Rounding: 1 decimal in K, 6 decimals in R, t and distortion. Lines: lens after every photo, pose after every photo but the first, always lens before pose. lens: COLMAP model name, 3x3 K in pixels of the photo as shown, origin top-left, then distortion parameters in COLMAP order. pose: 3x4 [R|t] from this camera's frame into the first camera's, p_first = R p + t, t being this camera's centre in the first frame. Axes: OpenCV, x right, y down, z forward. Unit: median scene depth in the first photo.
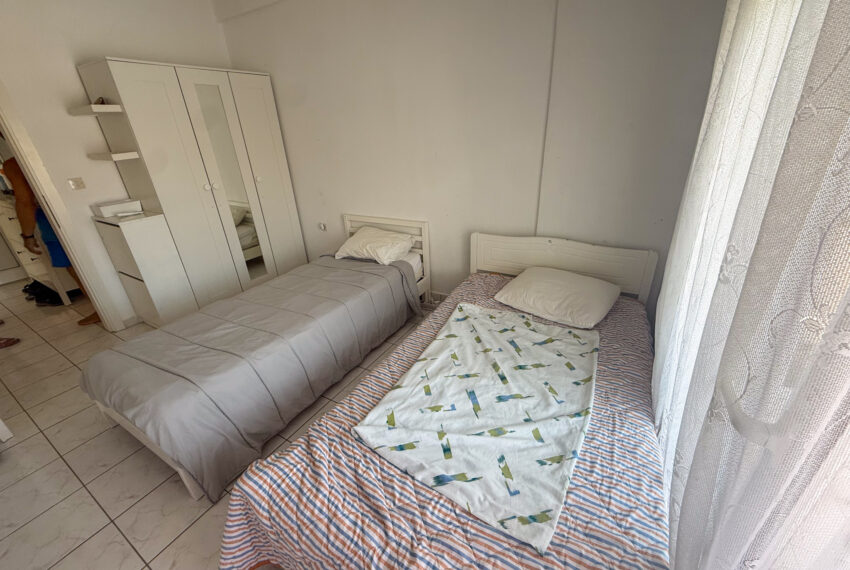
lens RADIAL K [[337.6, 0, 423.4], [0, 337.6, 288.7], [0, 0, 1]] dist [-0.001310, 0.000271]
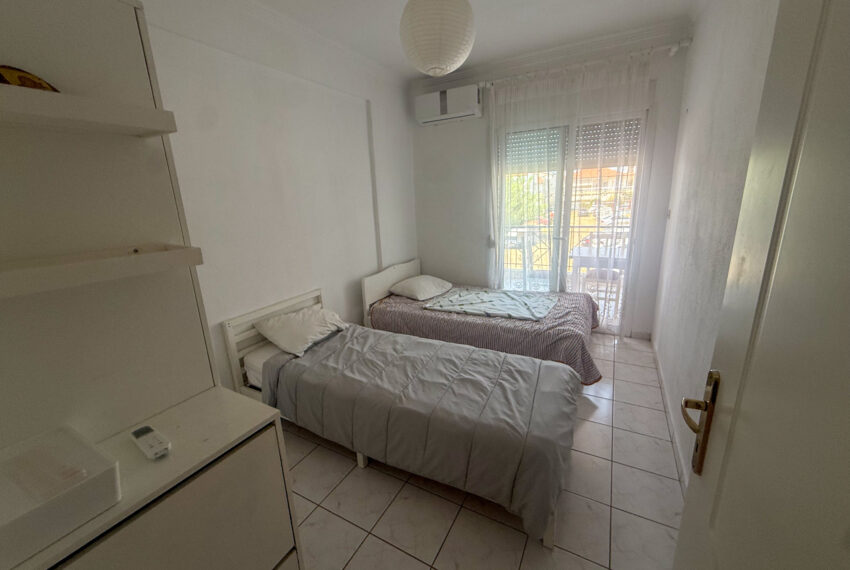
lens RADIAL K [[337.6, 0, 426.2], [0, 337.6, 286.8], [0, 0, 1]] dist [-0.001310, 0.000271]
pose [[-0.044736, -0.204174, 0.977912, -1.659010], [0.472140, 0.858347, 0.200810, -0.408559], [-0.880388, 0.470695, 0.058000, 1.018770]]
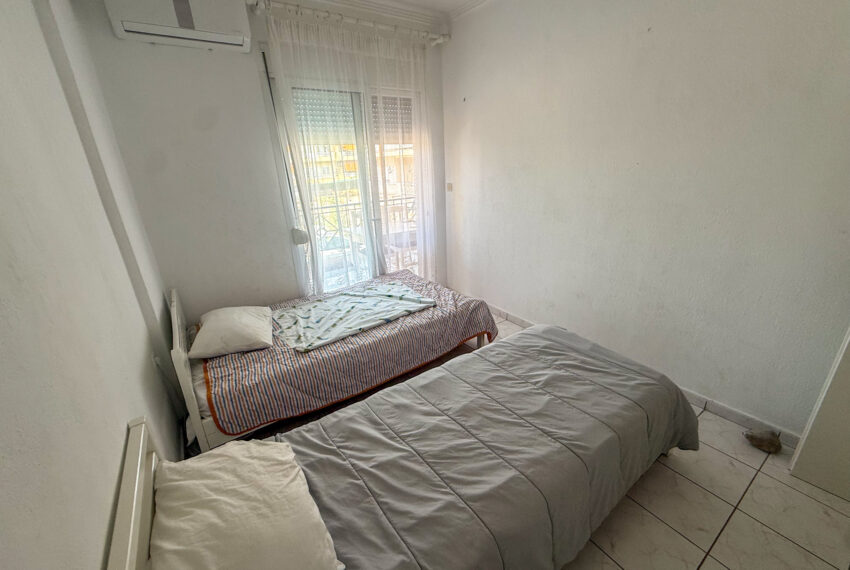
lens RADIAL K [[337.6, 0, 423.0], [0, 337.6, 284.2], [0, 0, 1]] dist [-0.001310, 0.000271]
pose [[-0.905724, -0.056597, 0.420071, -0.727414], [0.259728, 0.709089, 0.655541, -0.770624], [-0.334969, 0.702844, -0.627539, 1.624089]]
